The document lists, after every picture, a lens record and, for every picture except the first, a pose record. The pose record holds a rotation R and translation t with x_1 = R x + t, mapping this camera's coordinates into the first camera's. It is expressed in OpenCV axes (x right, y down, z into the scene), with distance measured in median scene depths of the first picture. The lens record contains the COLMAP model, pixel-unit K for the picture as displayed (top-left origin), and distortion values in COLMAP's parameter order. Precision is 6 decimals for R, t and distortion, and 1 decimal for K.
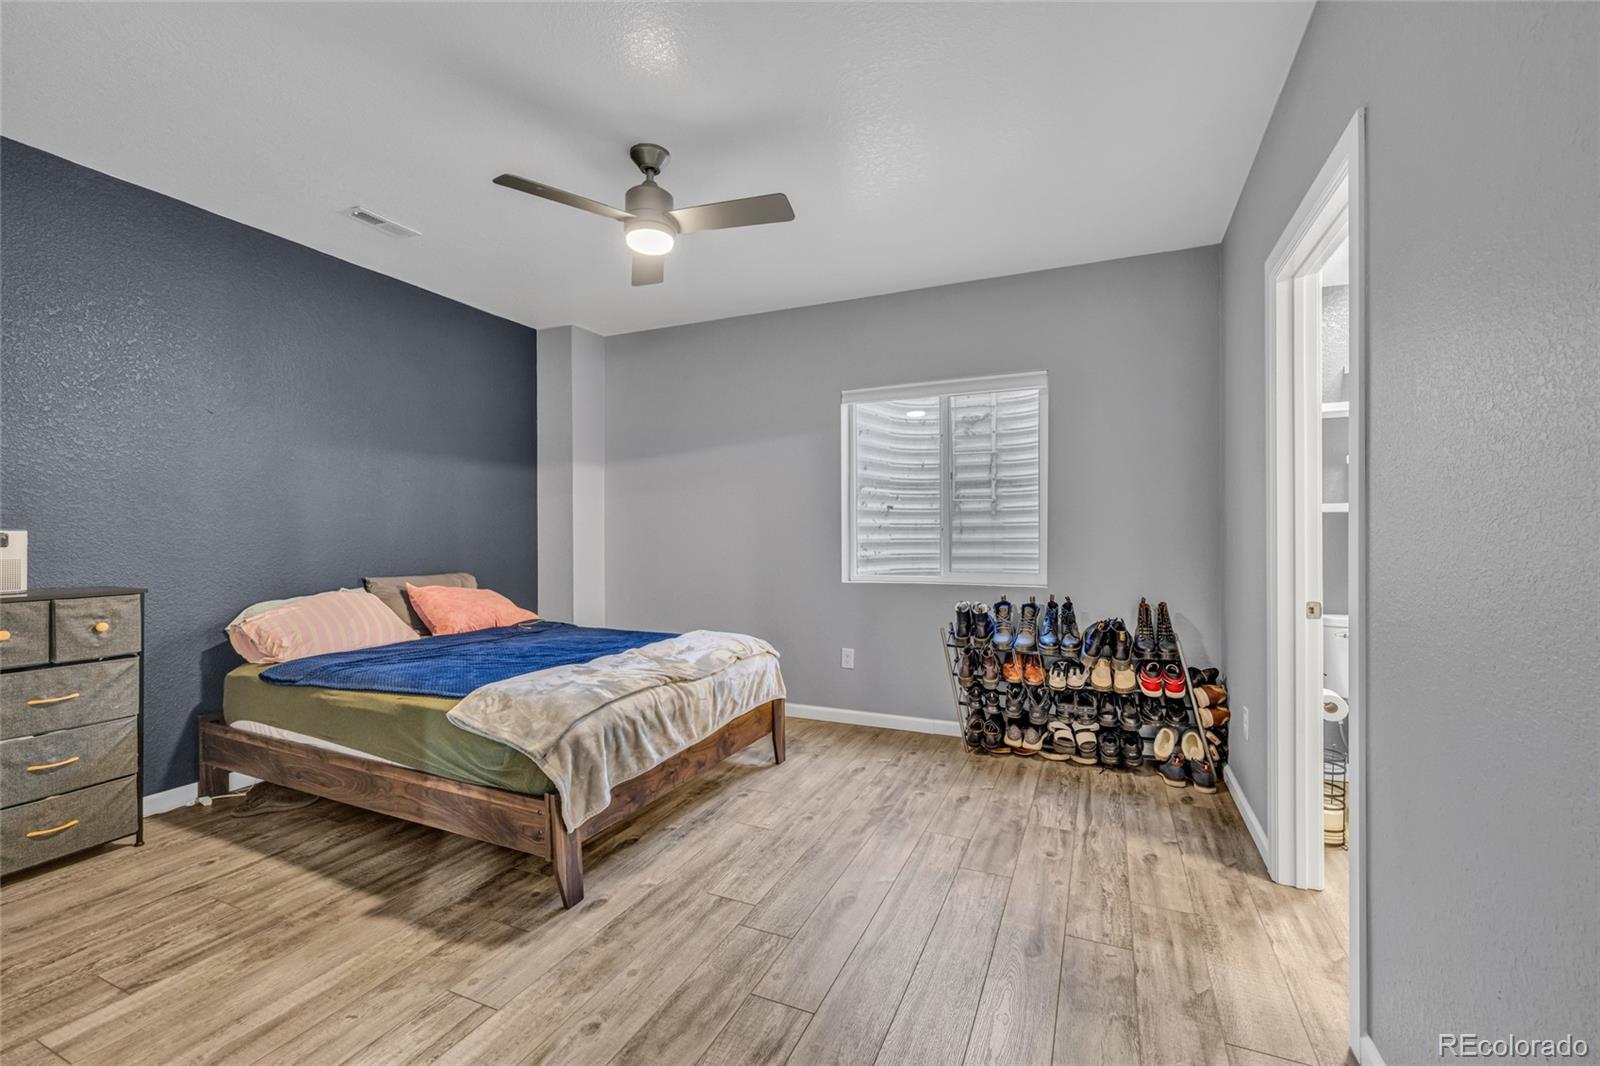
lens RADIAL K [[679.6, 0, 799.1], [0, 679.6, 531.1], [0, 0, 1]] dist [-0.001710, 0.000168]
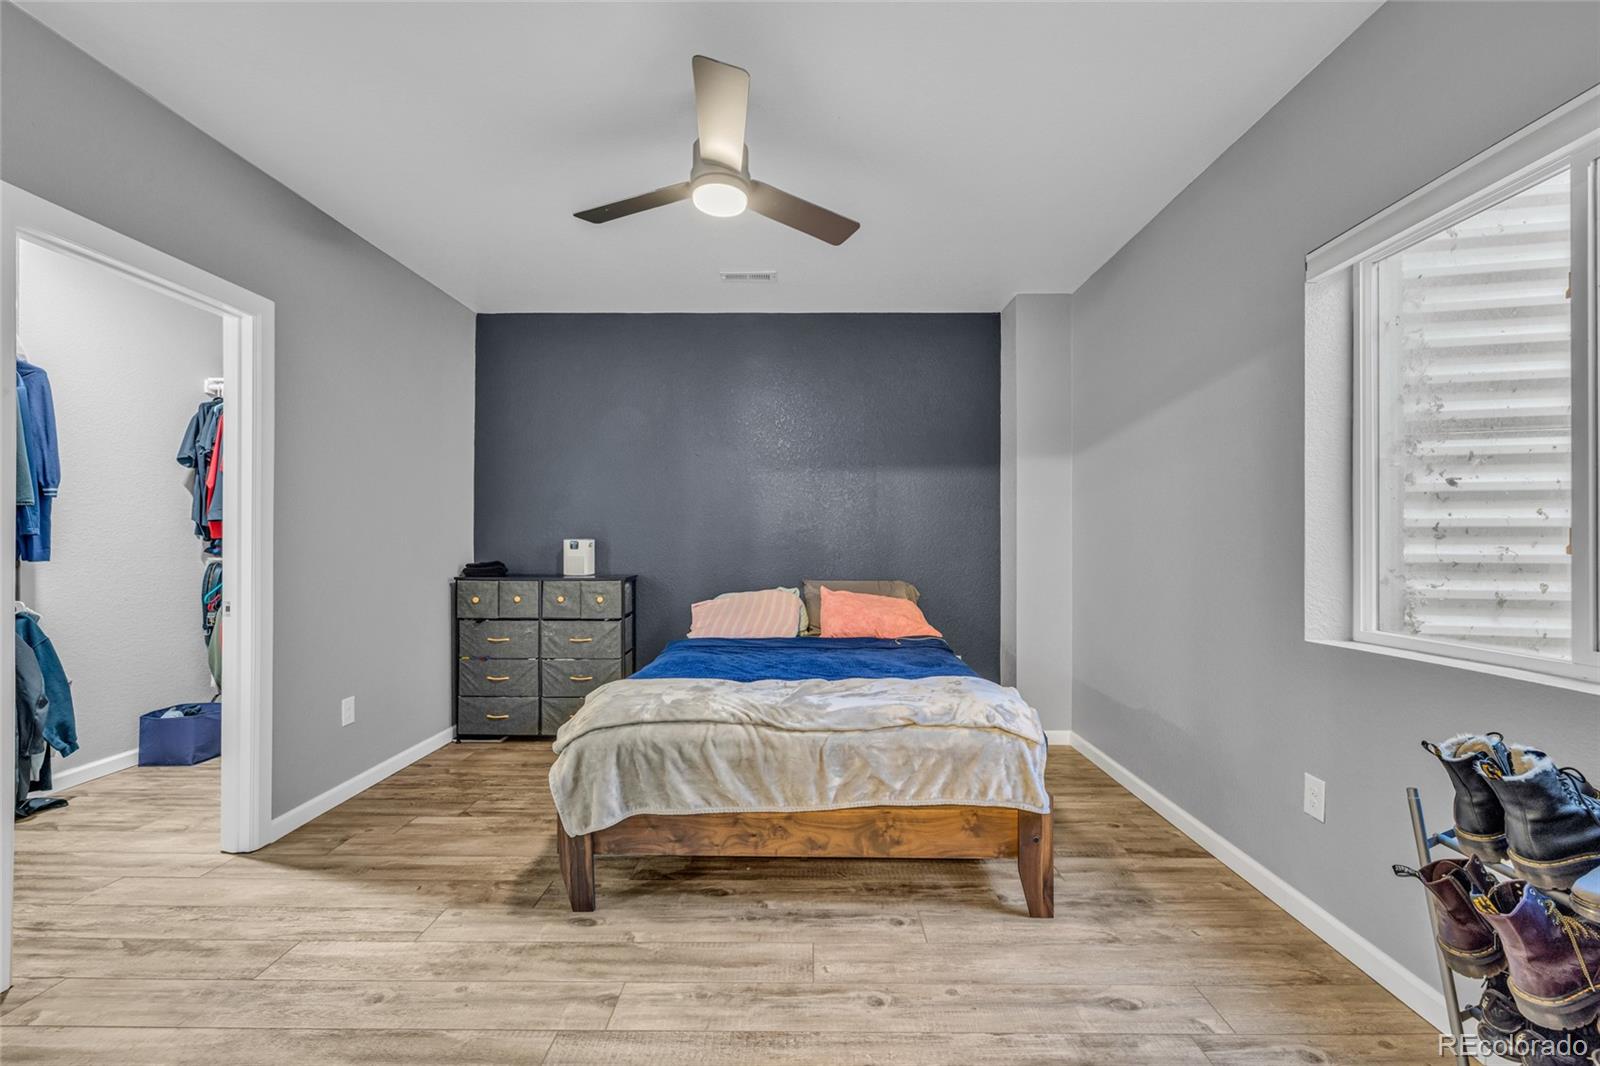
lens RADIAL K [[679.6, 0, 799.3], [0, 679.6, 540.4], [0, 0, 1]] dist [-0.001710, 0.000168]
pose [[0.398491, -0.000245, -0.917172, 0.577528], [0.001665, 0.999999, 0.000457, 0.001412], [0.917171, -0.001709, 0.398491, 0.719372]]
